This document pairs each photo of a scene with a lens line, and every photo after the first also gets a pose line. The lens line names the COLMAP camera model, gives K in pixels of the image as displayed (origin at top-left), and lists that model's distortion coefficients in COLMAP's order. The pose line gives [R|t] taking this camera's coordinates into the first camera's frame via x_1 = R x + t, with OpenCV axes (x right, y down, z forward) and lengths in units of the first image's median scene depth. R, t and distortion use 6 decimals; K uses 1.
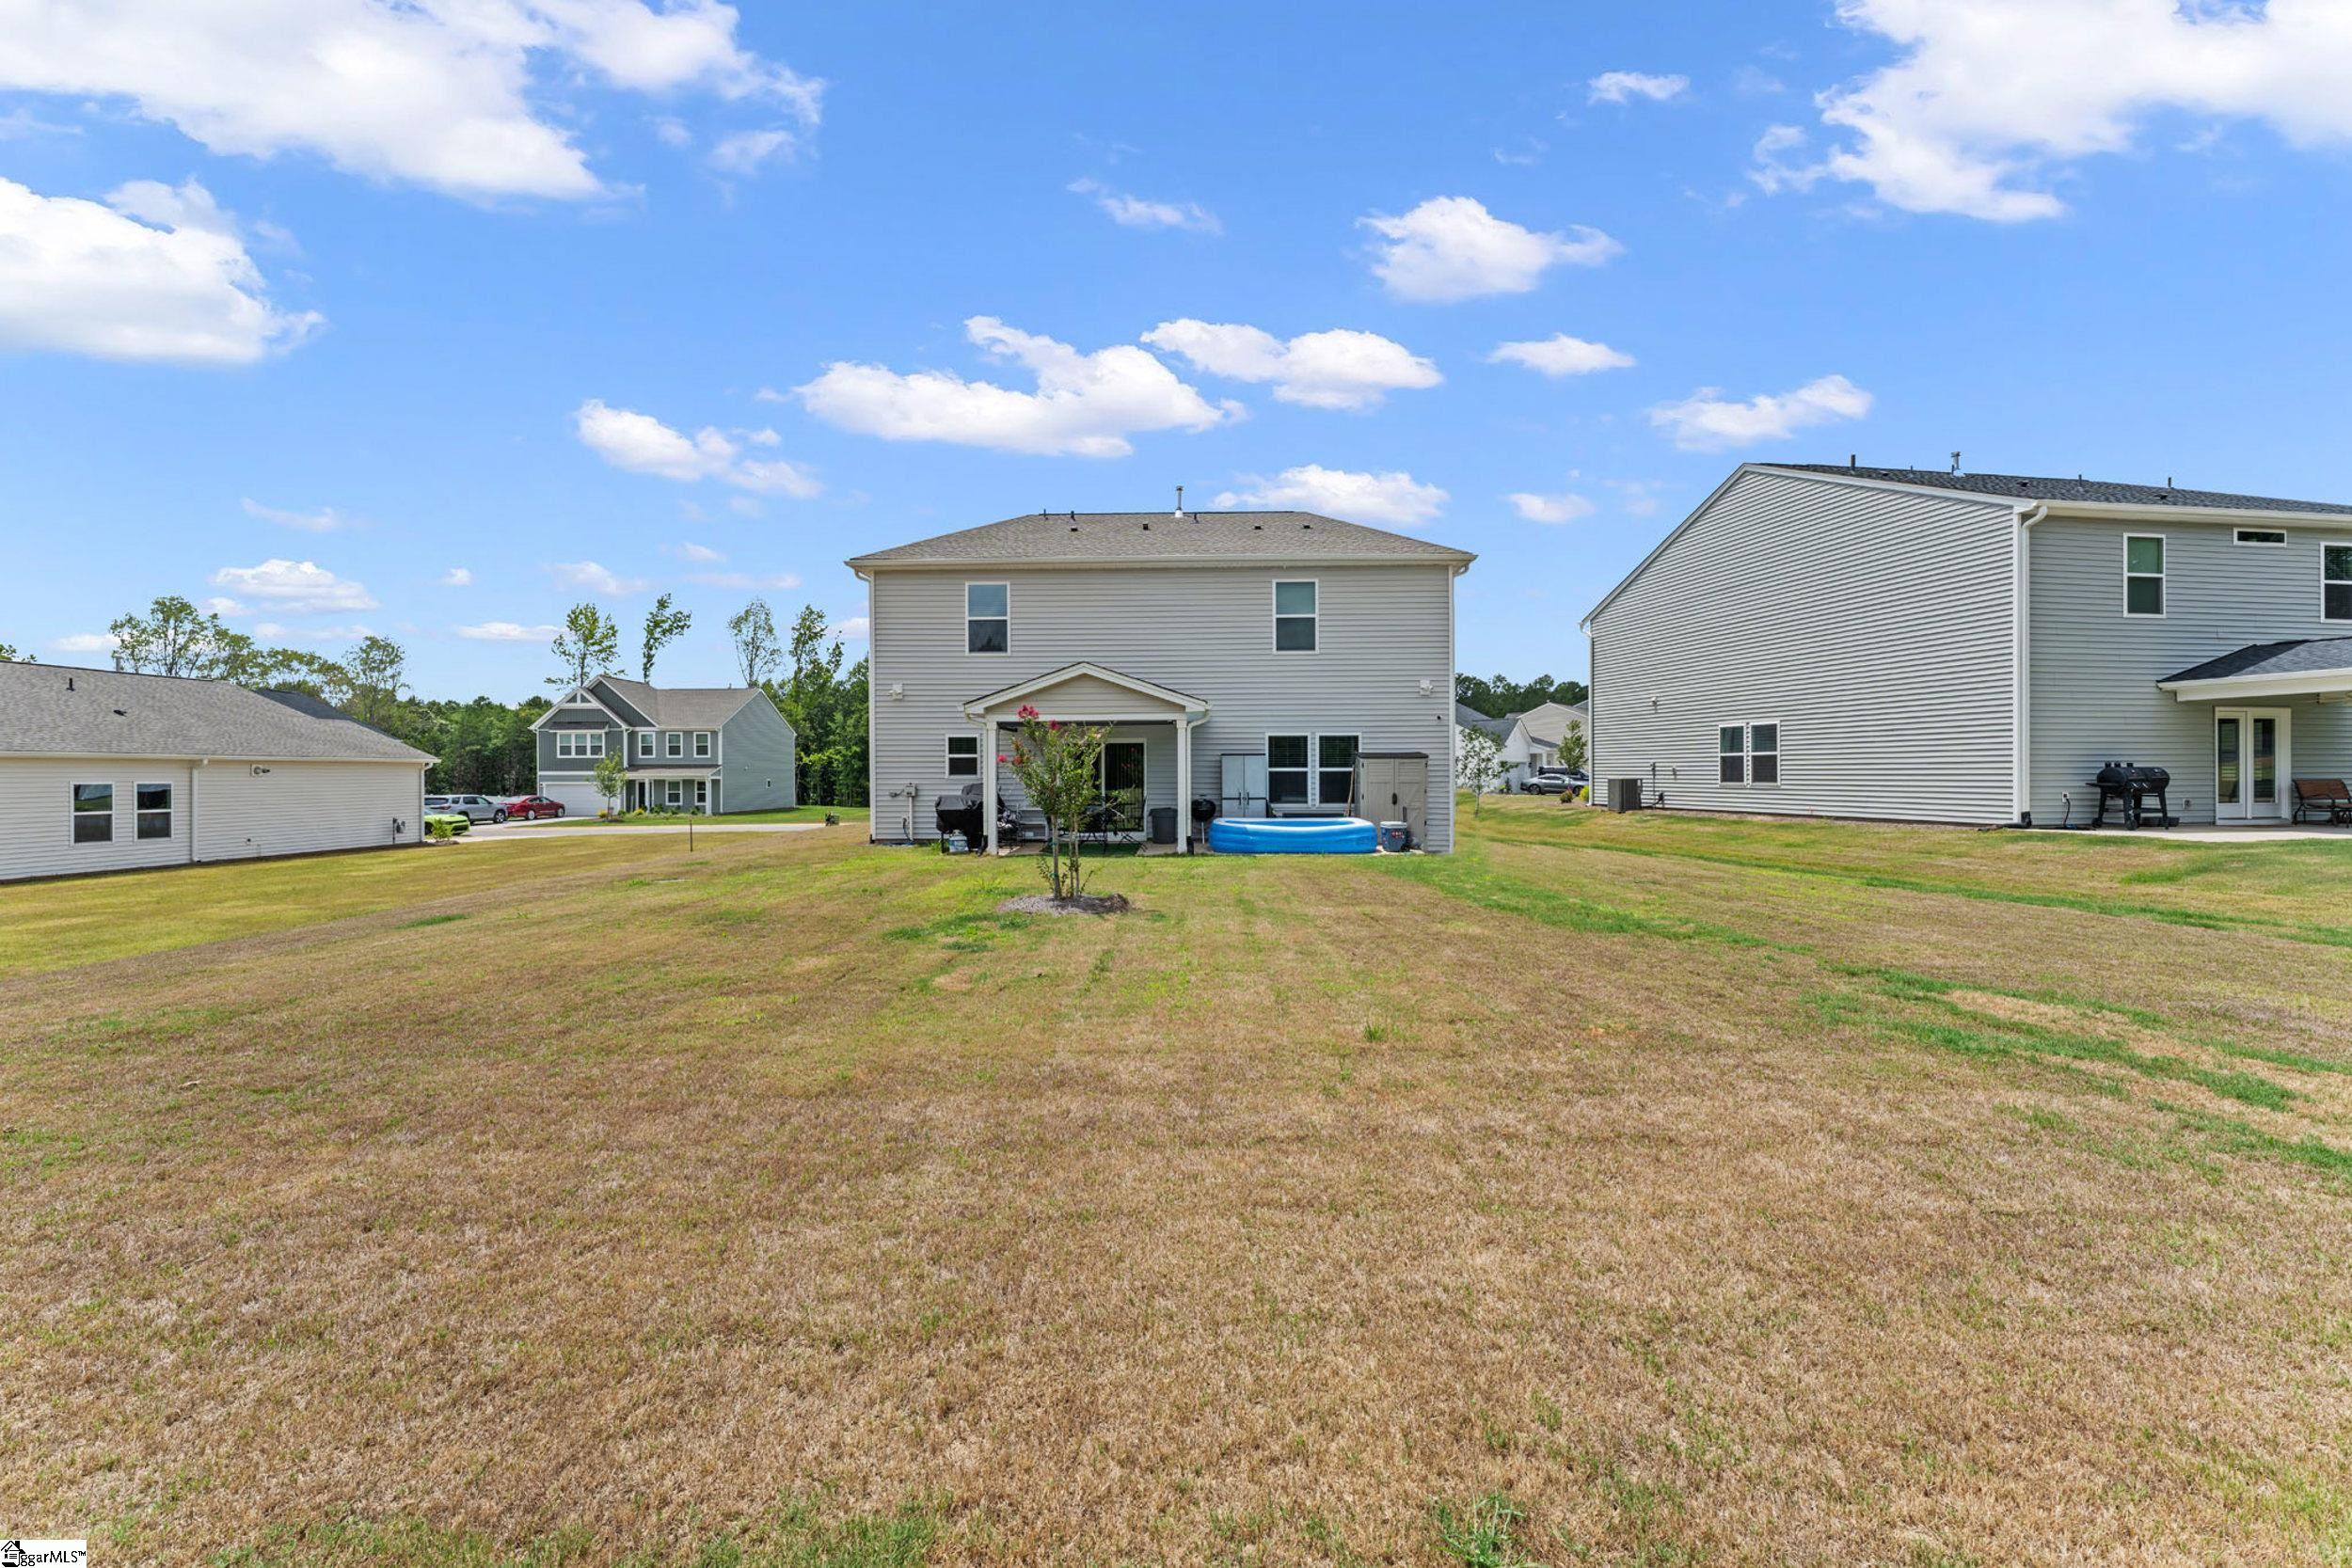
lens RADIAL K [[959.8, 0, 1176.9], [0, 959.8, 784.9], [0, 0, 1]] dist [0.001096, 0.000227]
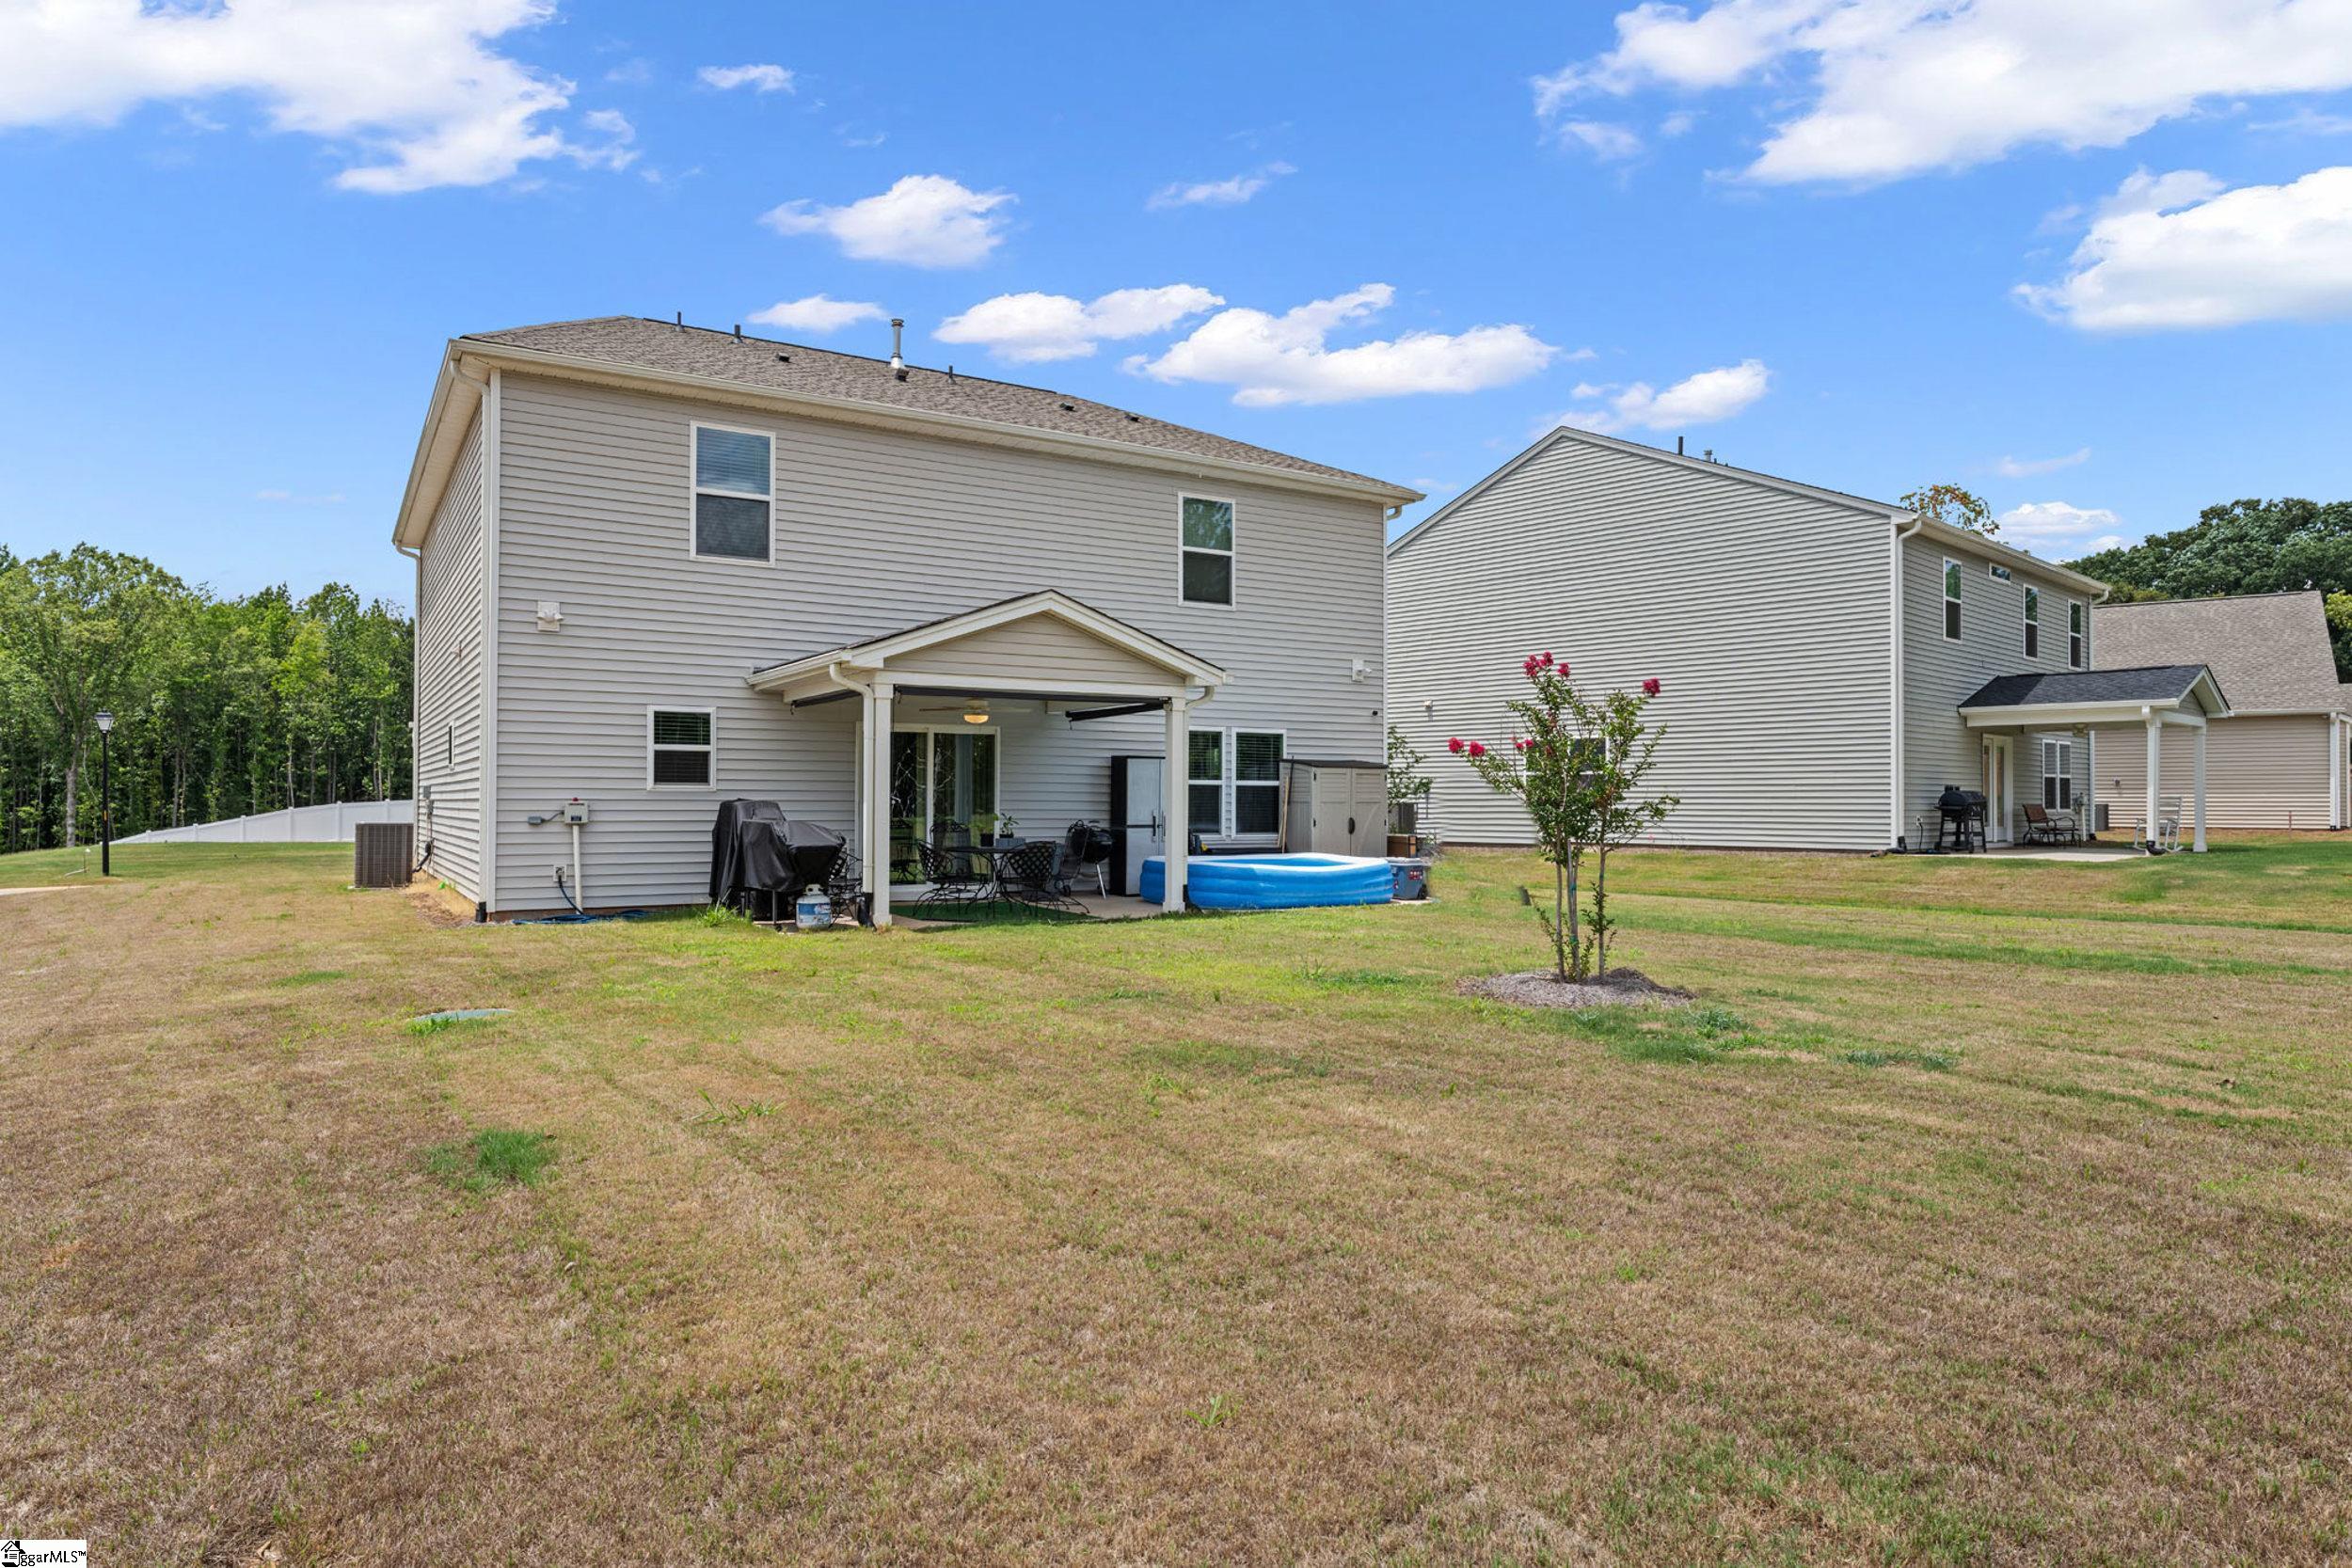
lens RADIAL K [[1372.1, 0, 1178.4], [0, 1372.1, 788.2], [0, 0, 1]] dist [0.003453, 0.000091]
pose [[0.836506, 0.011805, 0.547830, -0.412526], [0.000078, 0.999765, -0.021662, 0.008517], [-0.547958, 0.018163, 0.836309, 0.223294]]
